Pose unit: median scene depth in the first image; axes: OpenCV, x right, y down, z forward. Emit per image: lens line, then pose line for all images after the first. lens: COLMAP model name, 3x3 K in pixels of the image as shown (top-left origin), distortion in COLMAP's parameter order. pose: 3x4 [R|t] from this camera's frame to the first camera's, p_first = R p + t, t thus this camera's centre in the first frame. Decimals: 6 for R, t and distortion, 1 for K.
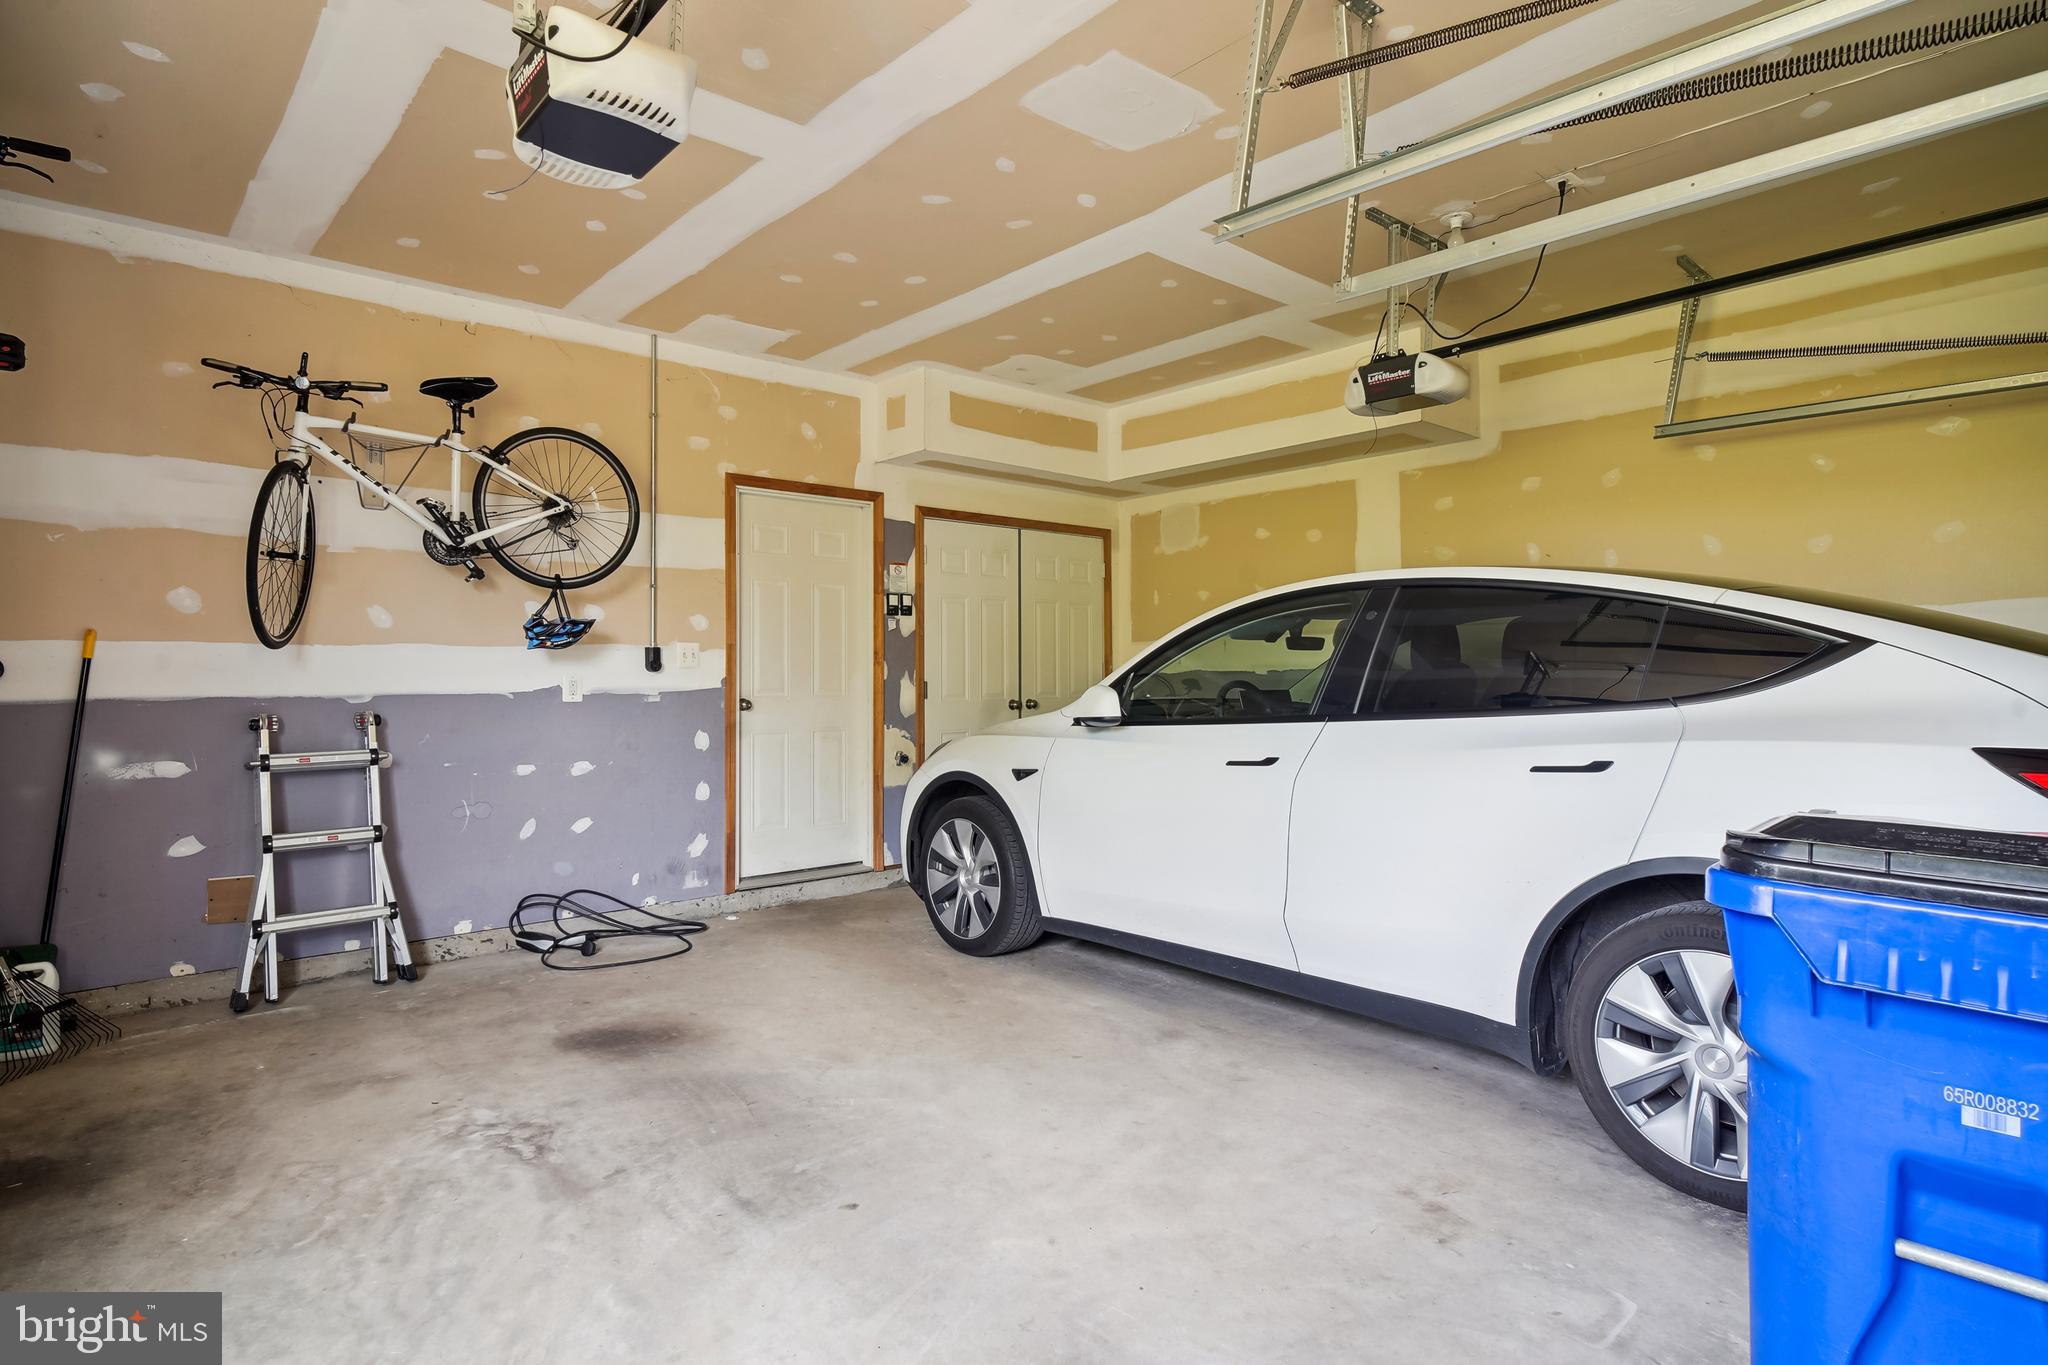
lens RADIAL K [[1084.9, 0, 1024.7], [0, 1084.9, 678.1], [0, 0, 1]] dist [-0.002853, -0.000164]
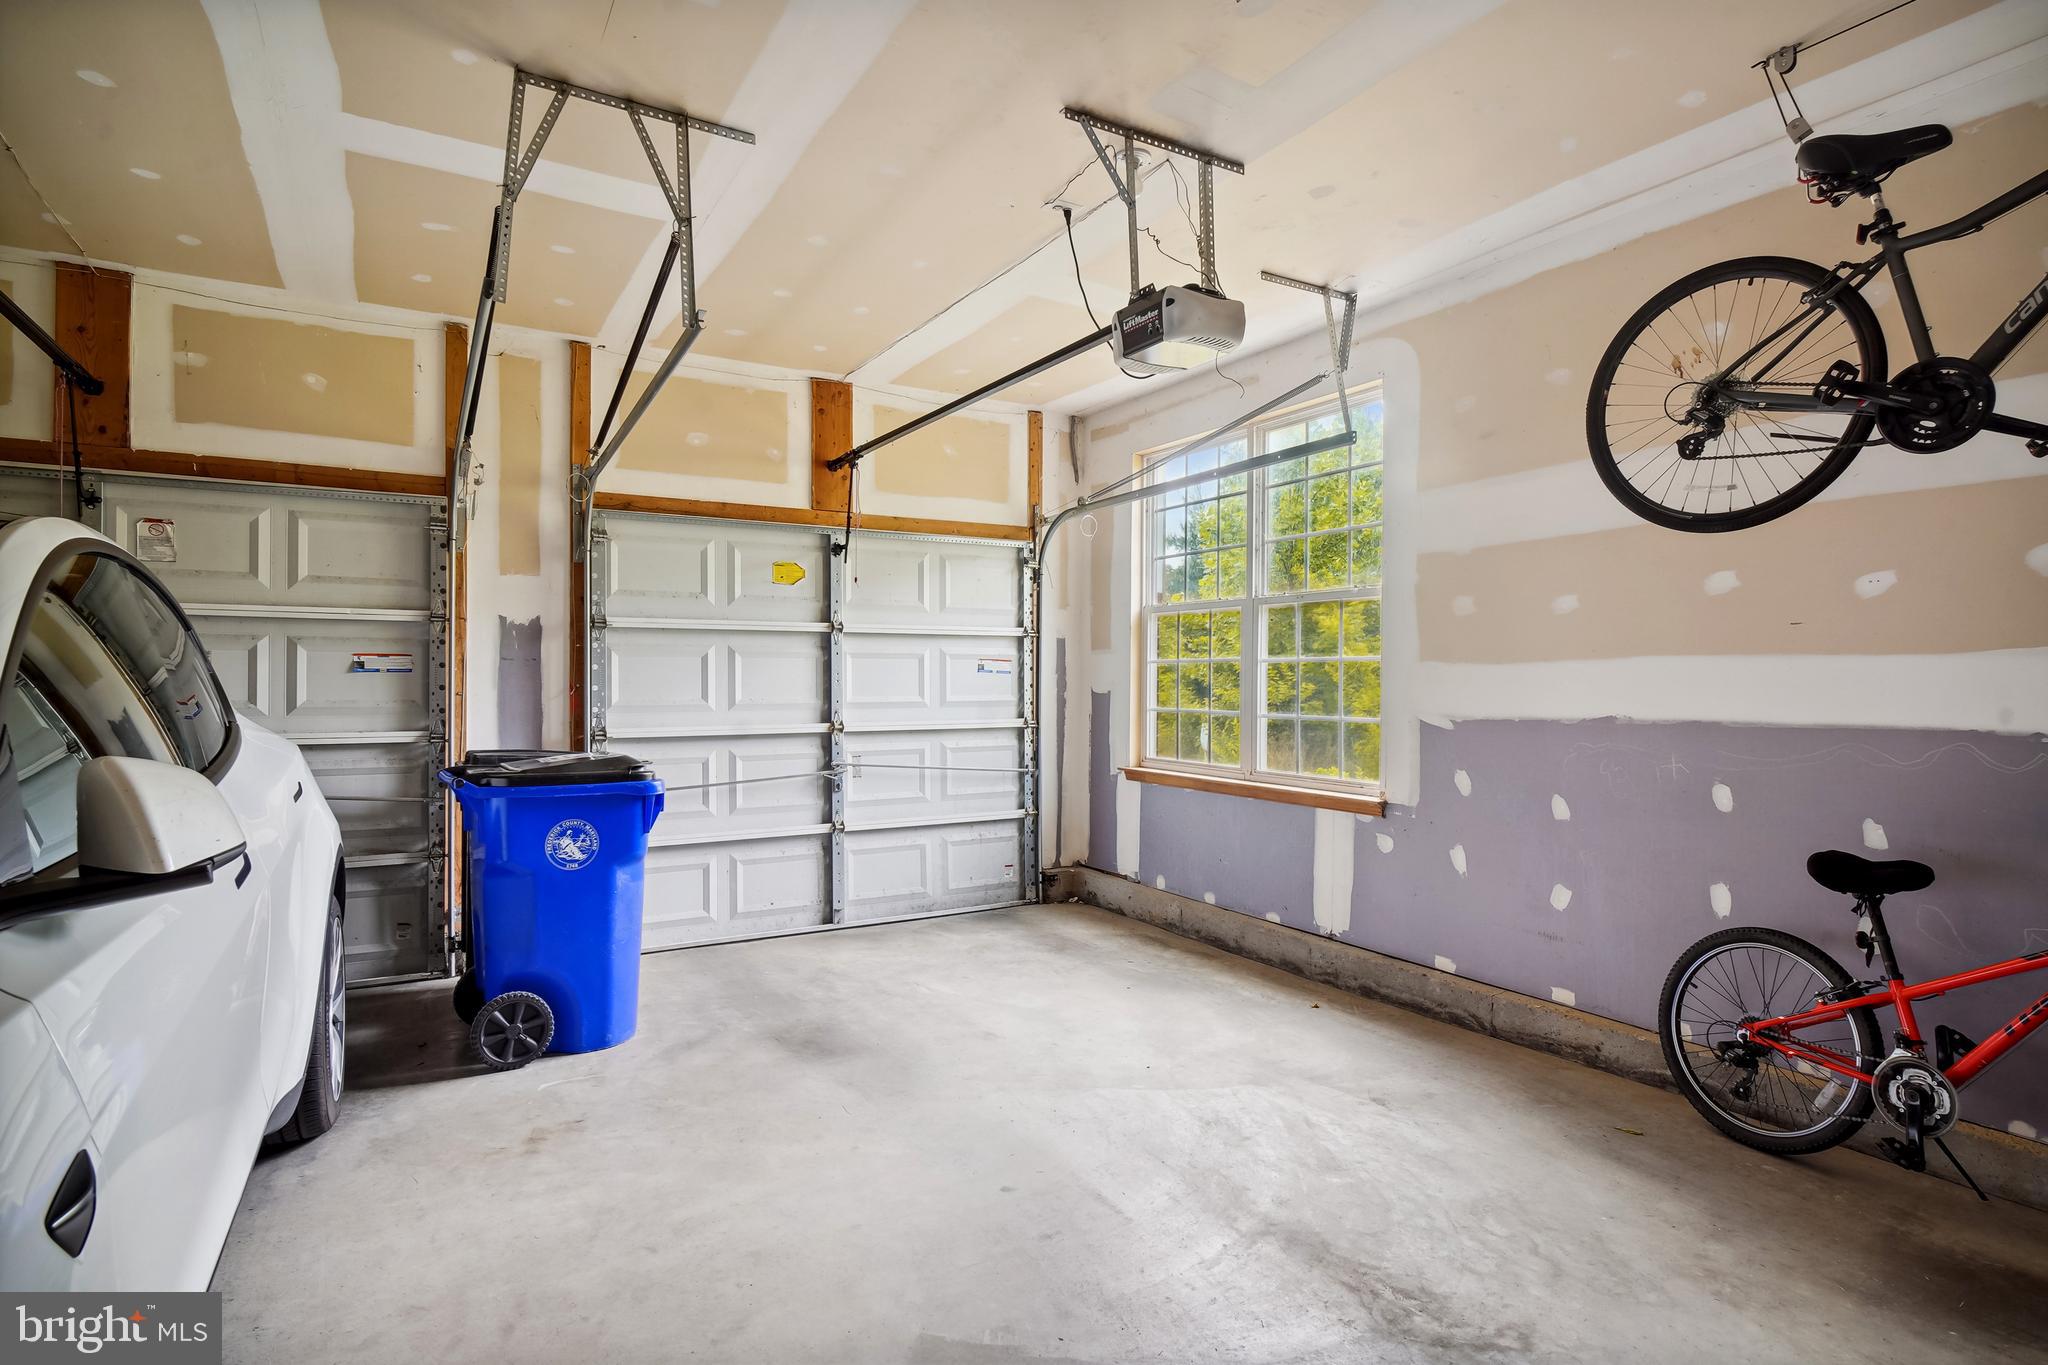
lens RADIAL K [[1084.9, 0, 1026.0], [0, 1084.9, 681.7], [0, 0, 1]] dist [-0.002853, -0.000164]
pose [[-0.979934, -0.001148, 0.199321, -0.393487], [-0.000695, 0.999997, 0.002348, -0.024495], [-0.199323, 0.002162, -0.979932, 2.050329]]
